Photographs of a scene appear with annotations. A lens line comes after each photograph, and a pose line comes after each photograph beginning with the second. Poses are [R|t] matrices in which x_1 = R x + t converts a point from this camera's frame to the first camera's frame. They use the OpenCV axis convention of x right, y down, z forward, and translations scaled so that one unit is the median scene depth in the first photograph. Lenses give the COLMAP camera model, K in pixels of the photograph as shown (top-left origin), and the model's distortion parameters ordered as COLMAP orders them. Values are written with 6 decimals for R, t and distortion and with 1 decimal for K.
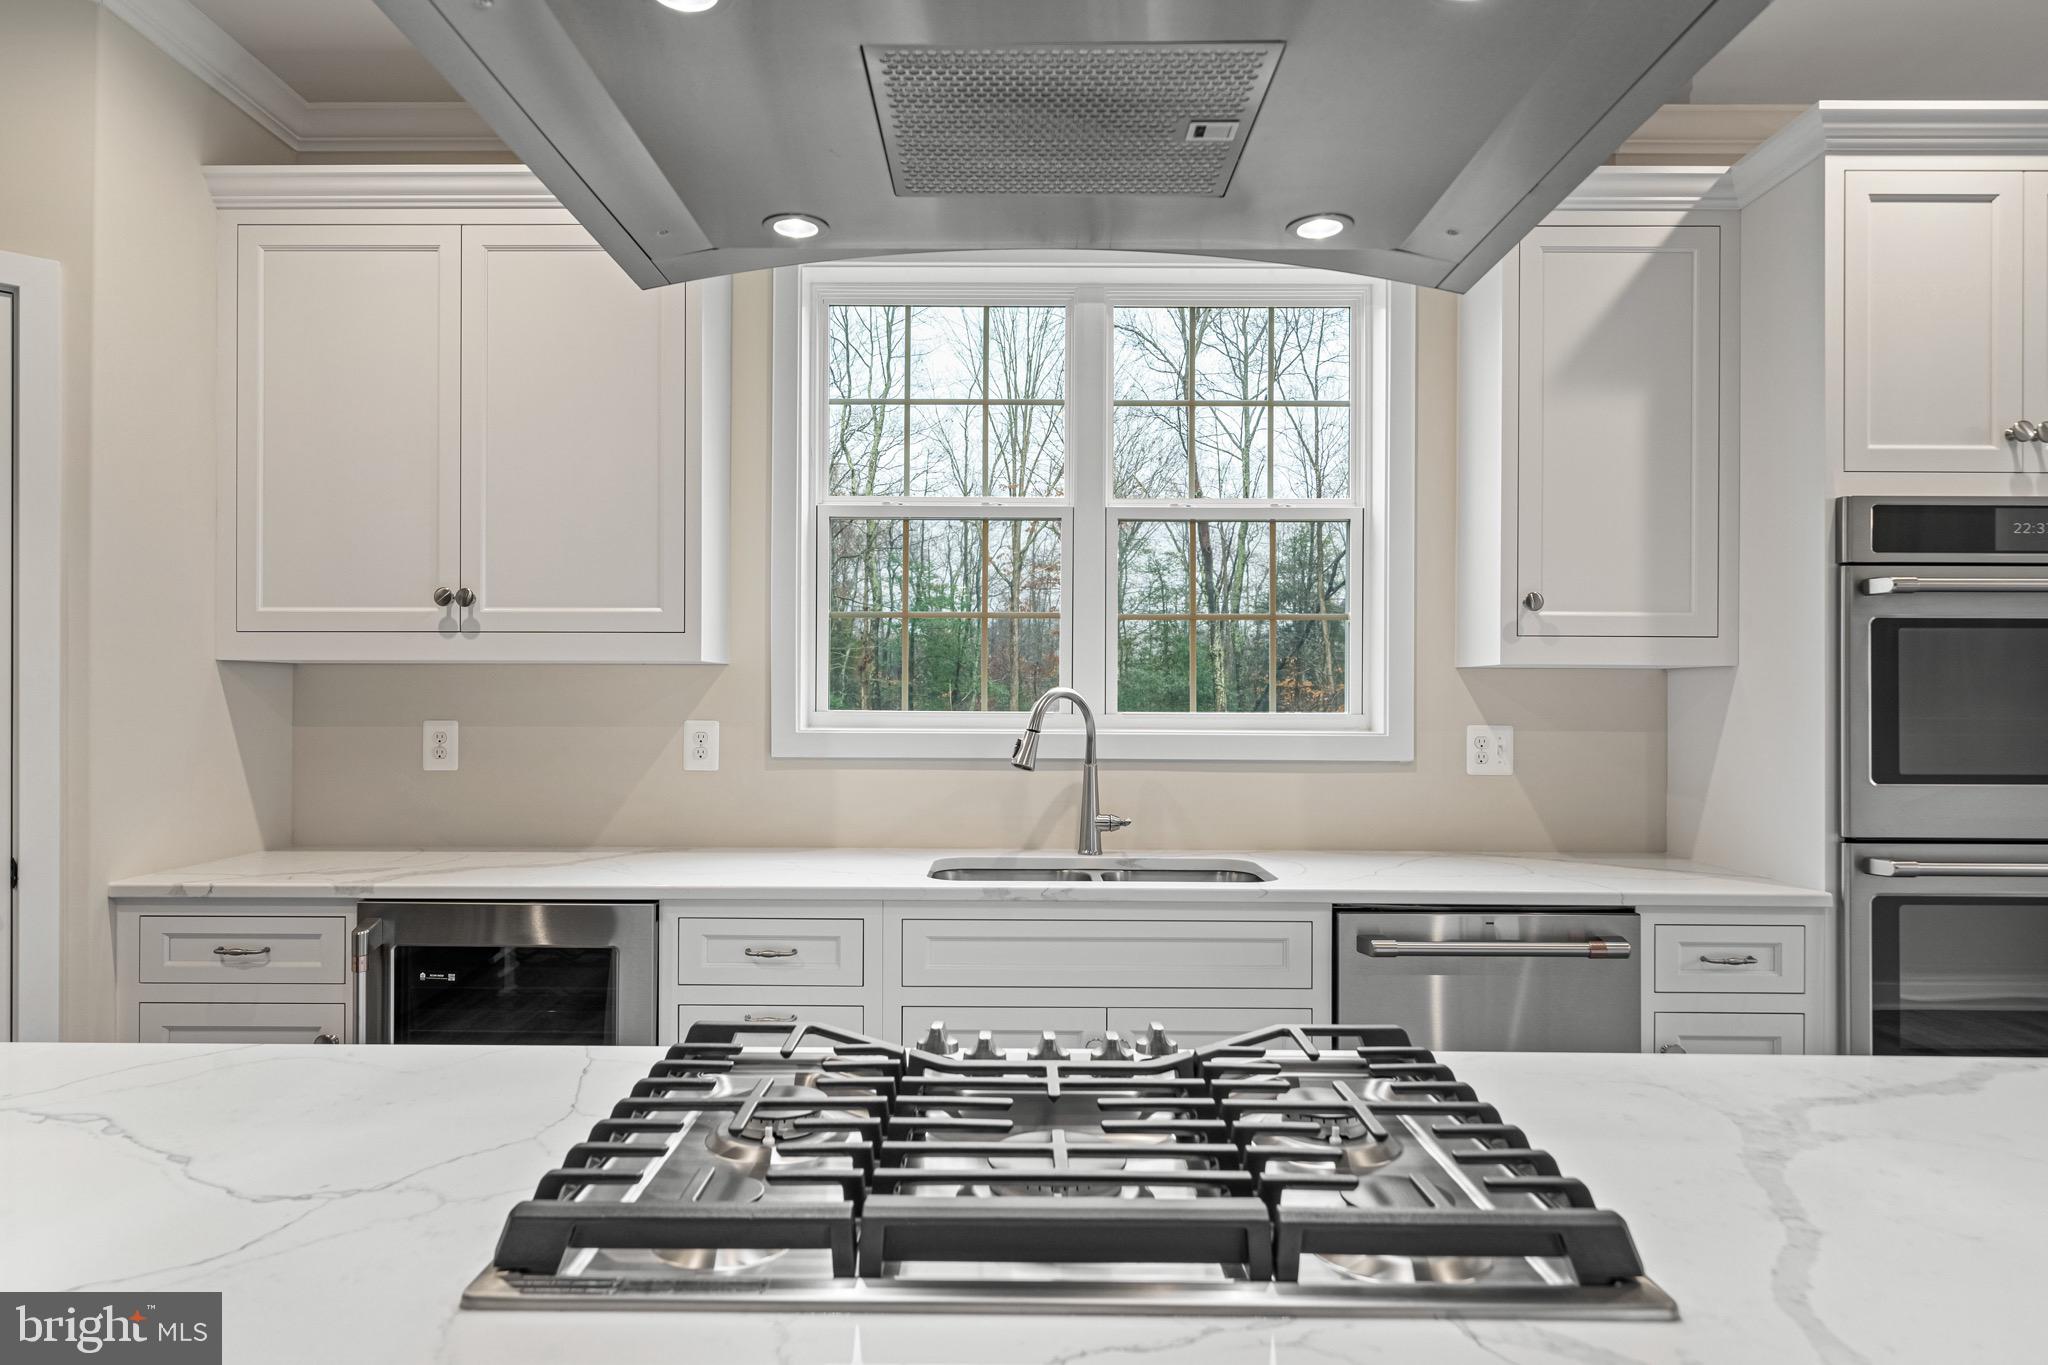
lens RADIAL K [[1223.9, 0, 1021.4], [0, 1223.9, 686.3], [0, 0, 1]] dist [0.000433, -0.000431]
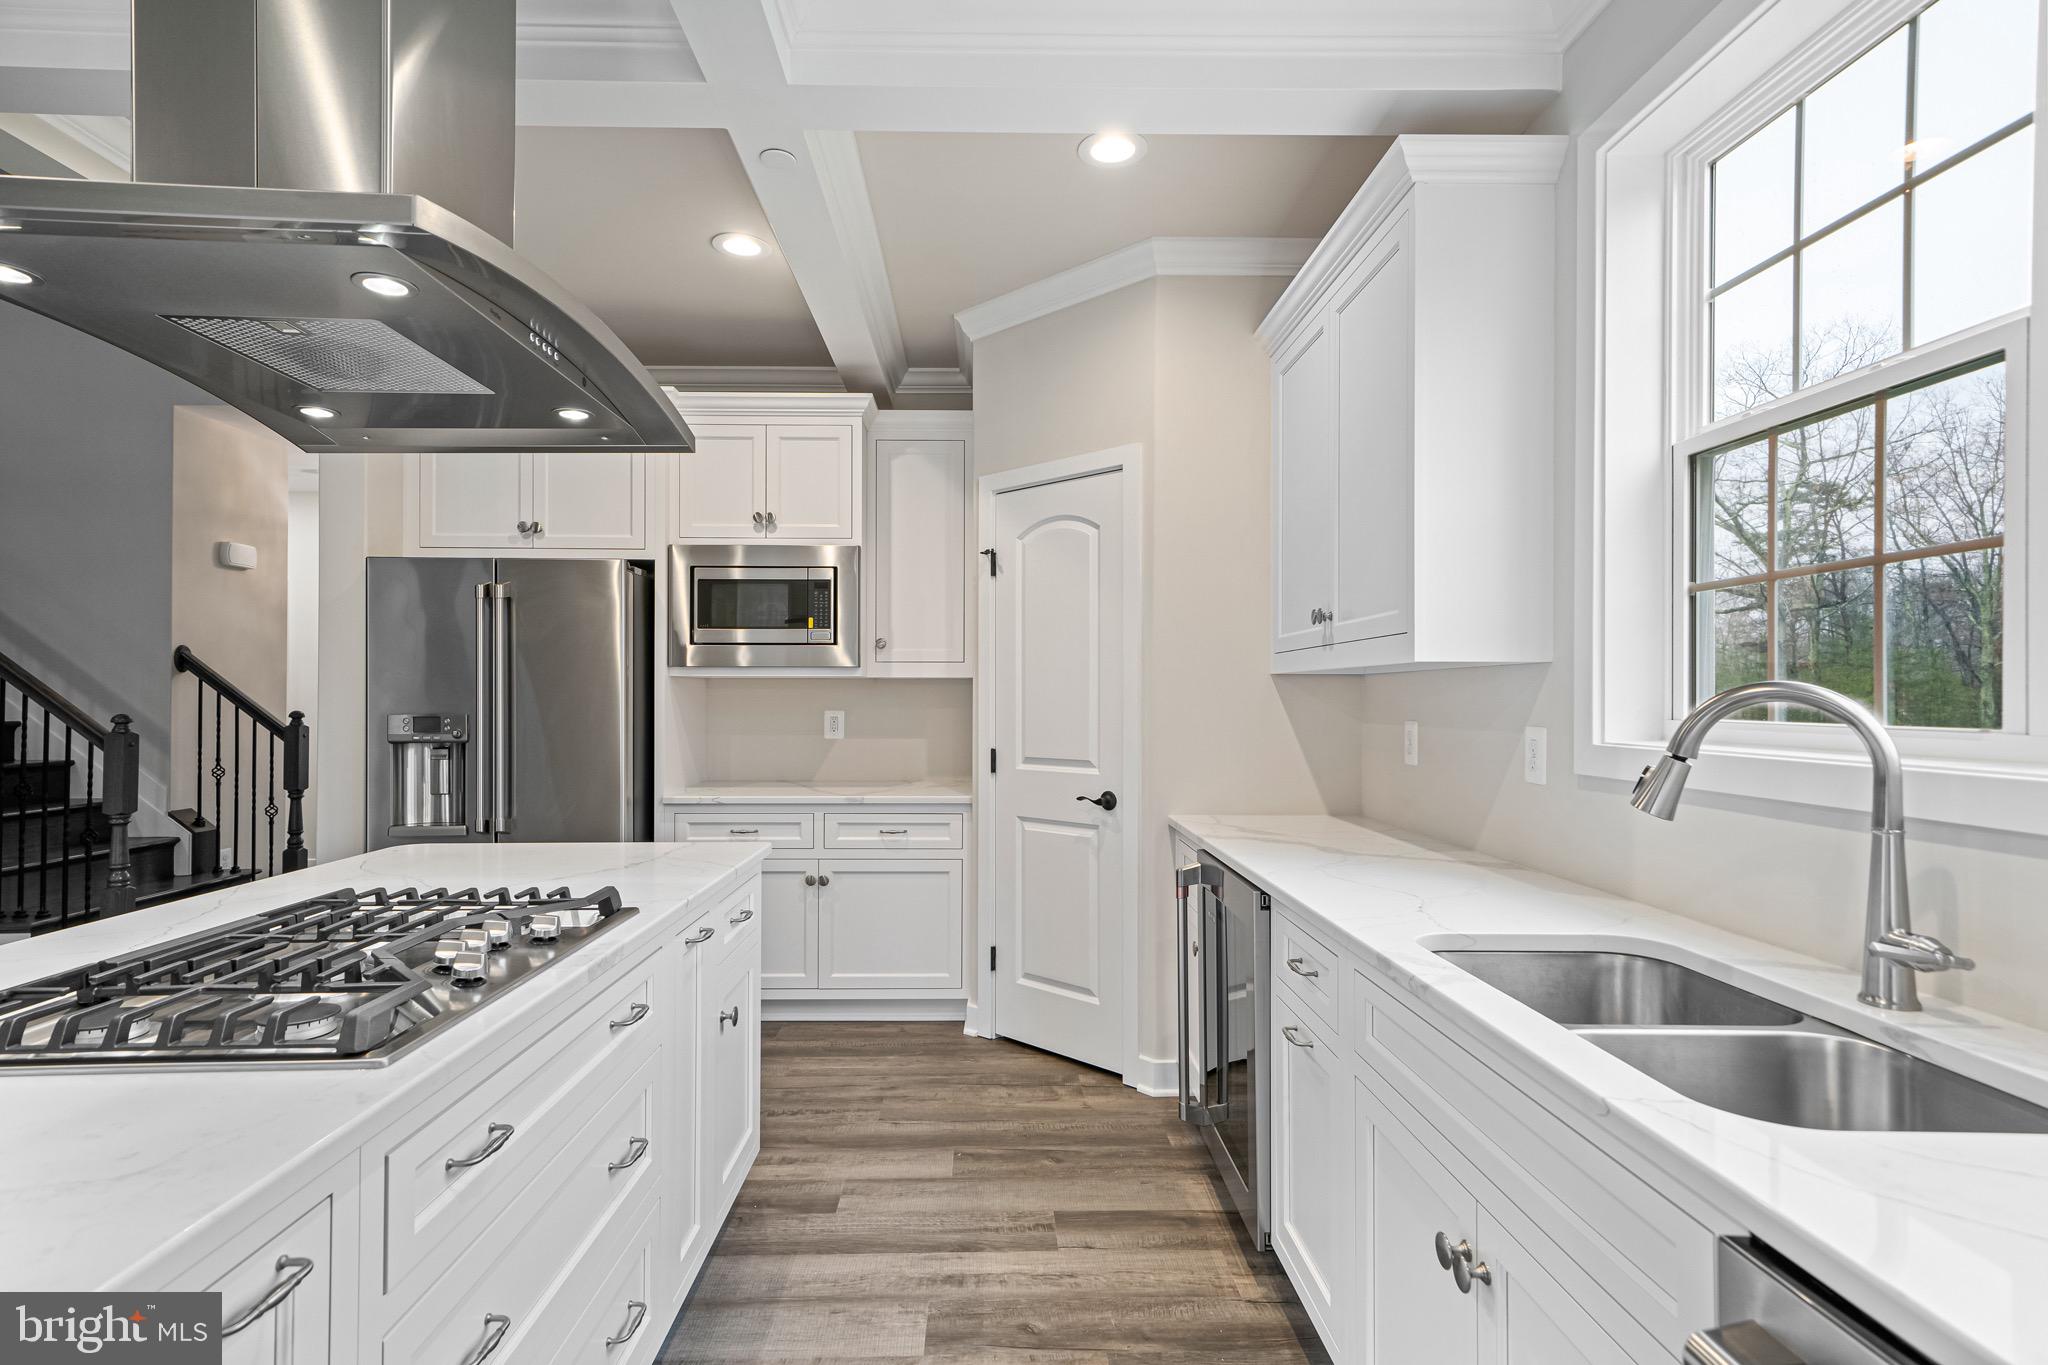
lens RADIAL K [[1023.0, 0, 1021.3], [0, 1023.0, 692.1], [0, 0, 1]] dist [-0.001076, 0.000061]
pose [[0.029511, -0.011099, -0.999503, 0.514985], [0.003259, 0.999934, -0.011007, 0.011369], [0.999559, -0.002933, 0.029546, 0.668915]]
